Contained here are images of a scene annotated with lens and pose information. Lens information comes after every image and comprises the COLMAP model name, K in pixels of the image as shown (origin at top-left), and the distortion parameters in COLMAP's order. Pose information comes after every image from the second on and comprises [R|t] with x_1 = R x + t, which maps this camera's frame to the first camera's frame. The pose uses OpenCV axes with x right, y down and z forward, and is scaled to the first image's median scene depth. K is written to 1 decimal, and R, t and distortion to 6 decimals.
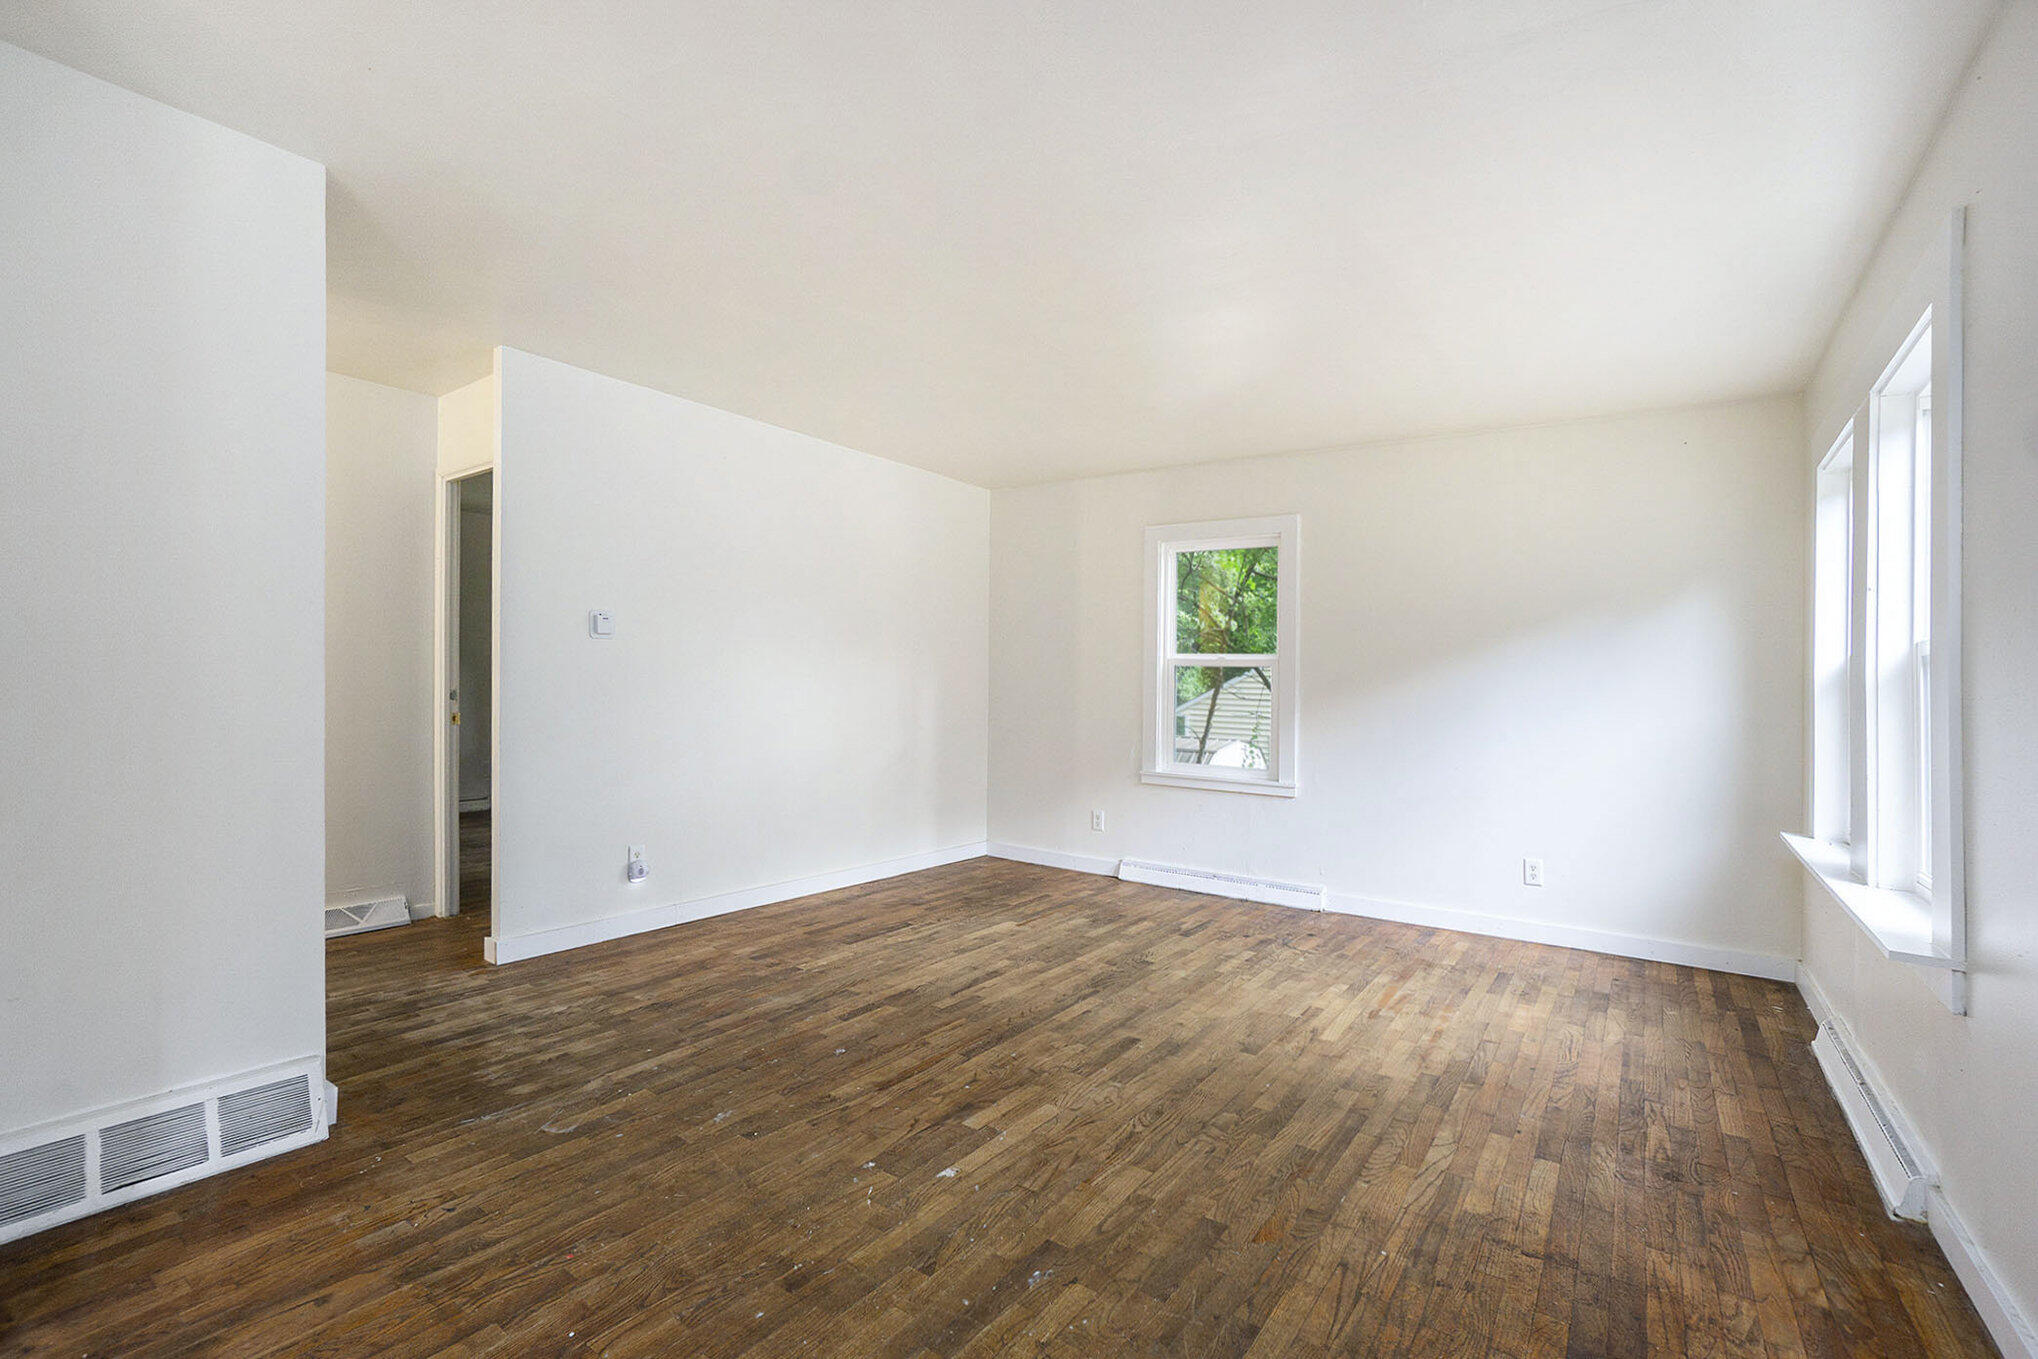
lens RADIAL K [[908.2, 0, 1024.6], [0, 908.2, 687.0], [0, 0, 1]] dist [-0.038792, 0.001547]
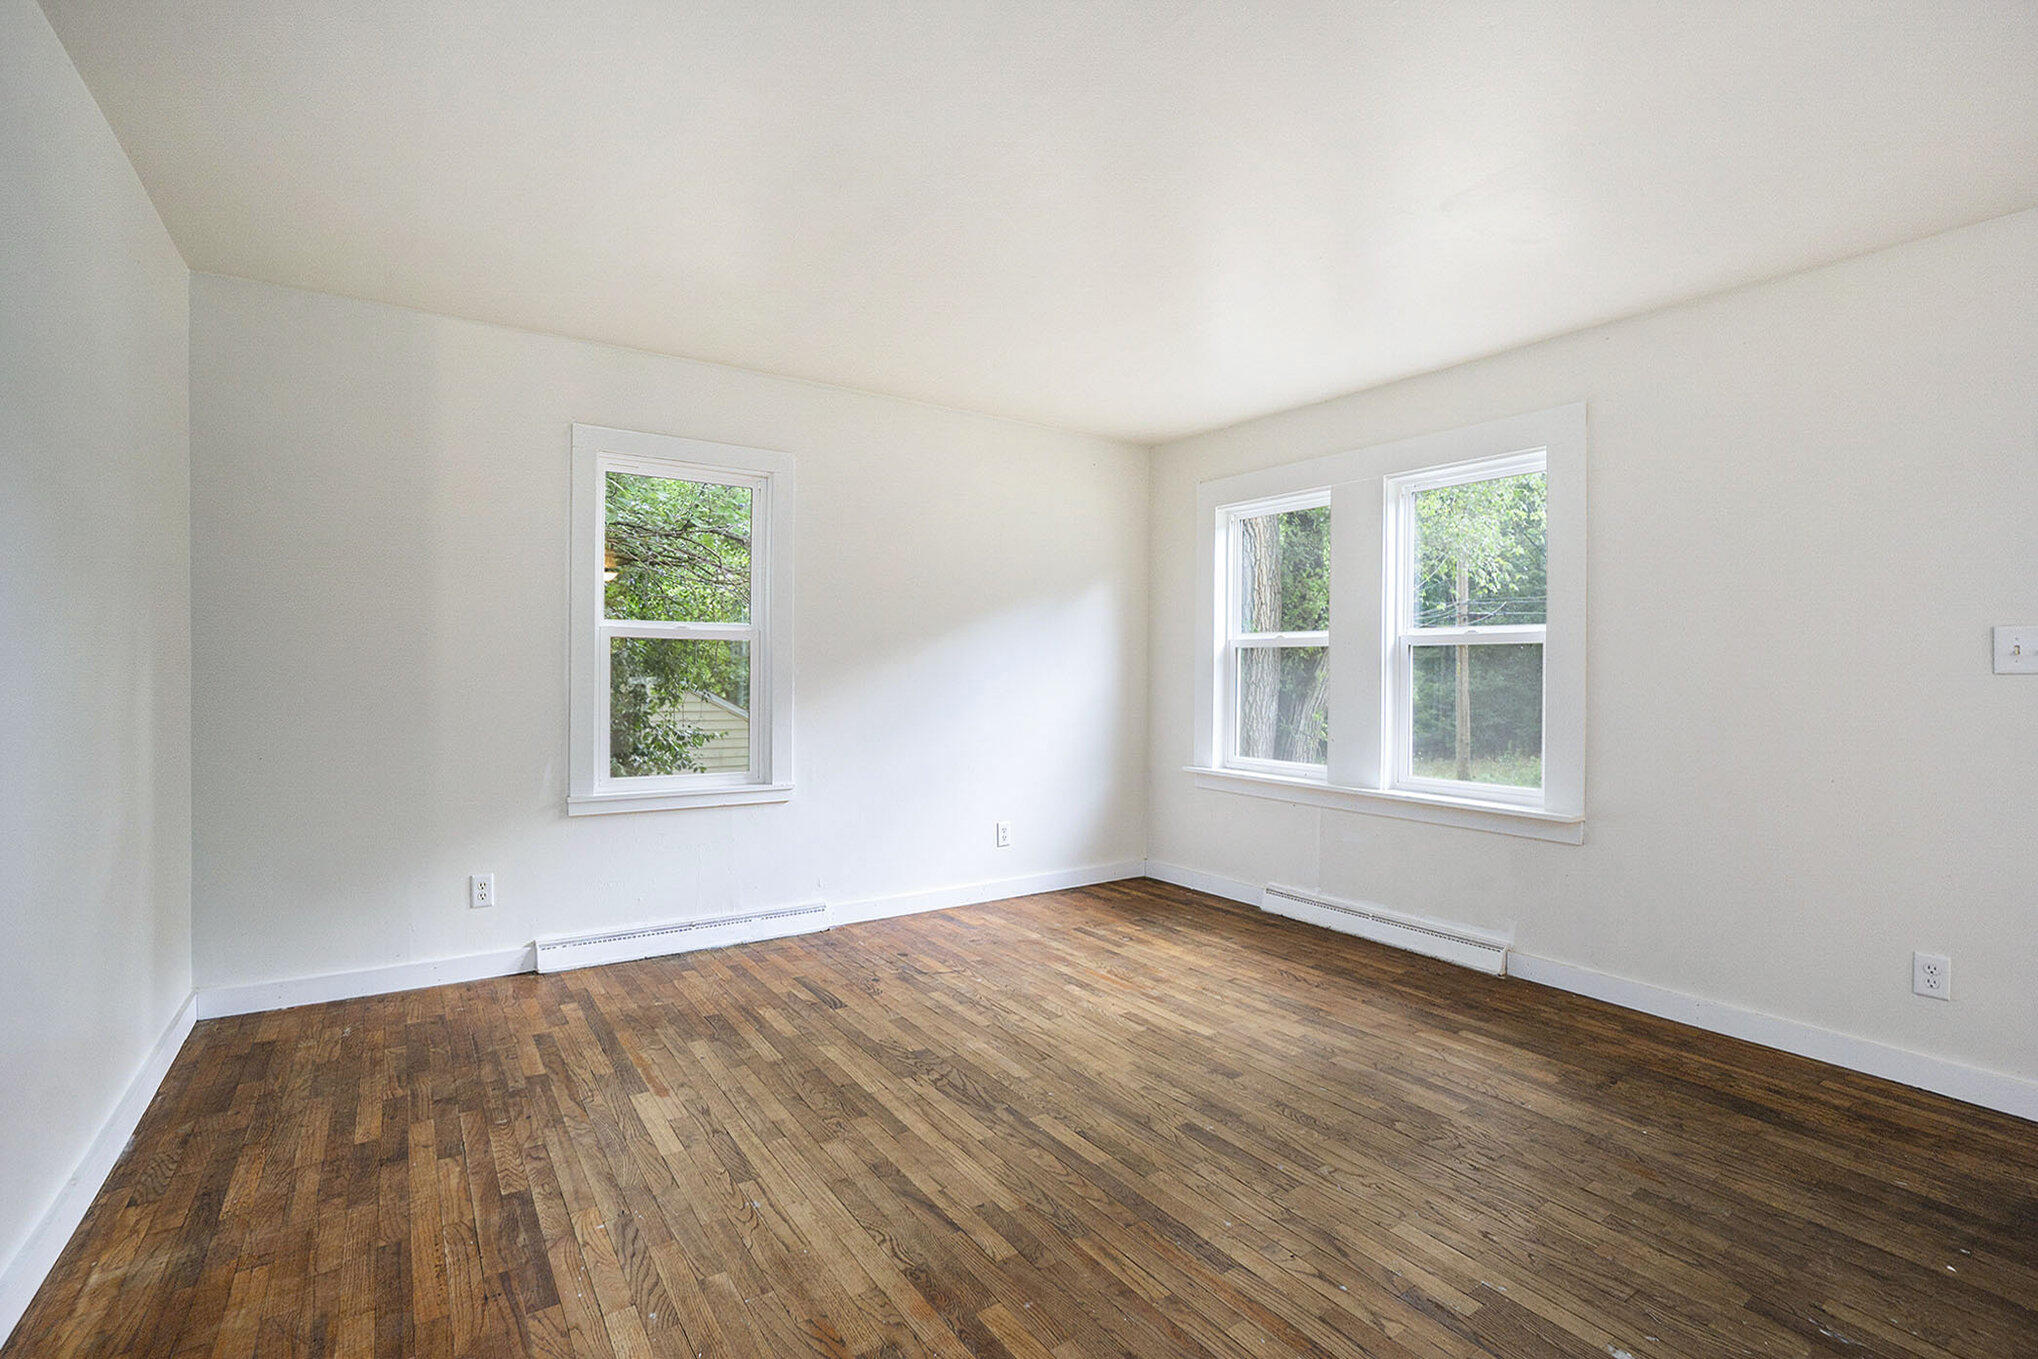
lens RADIAL K [[908.2, 0, 1021.5], [0, 908.2, 663.2], [0, 0, 1]] dist [-0.038792, 0.001547]
pose [[0.353310, -0.010939, 0.935443, -0.494357], [0.002211, 0.999939, 0.010858, -0.012953], [-0.935504, -0.001768, 0.353312, 0.657307]]
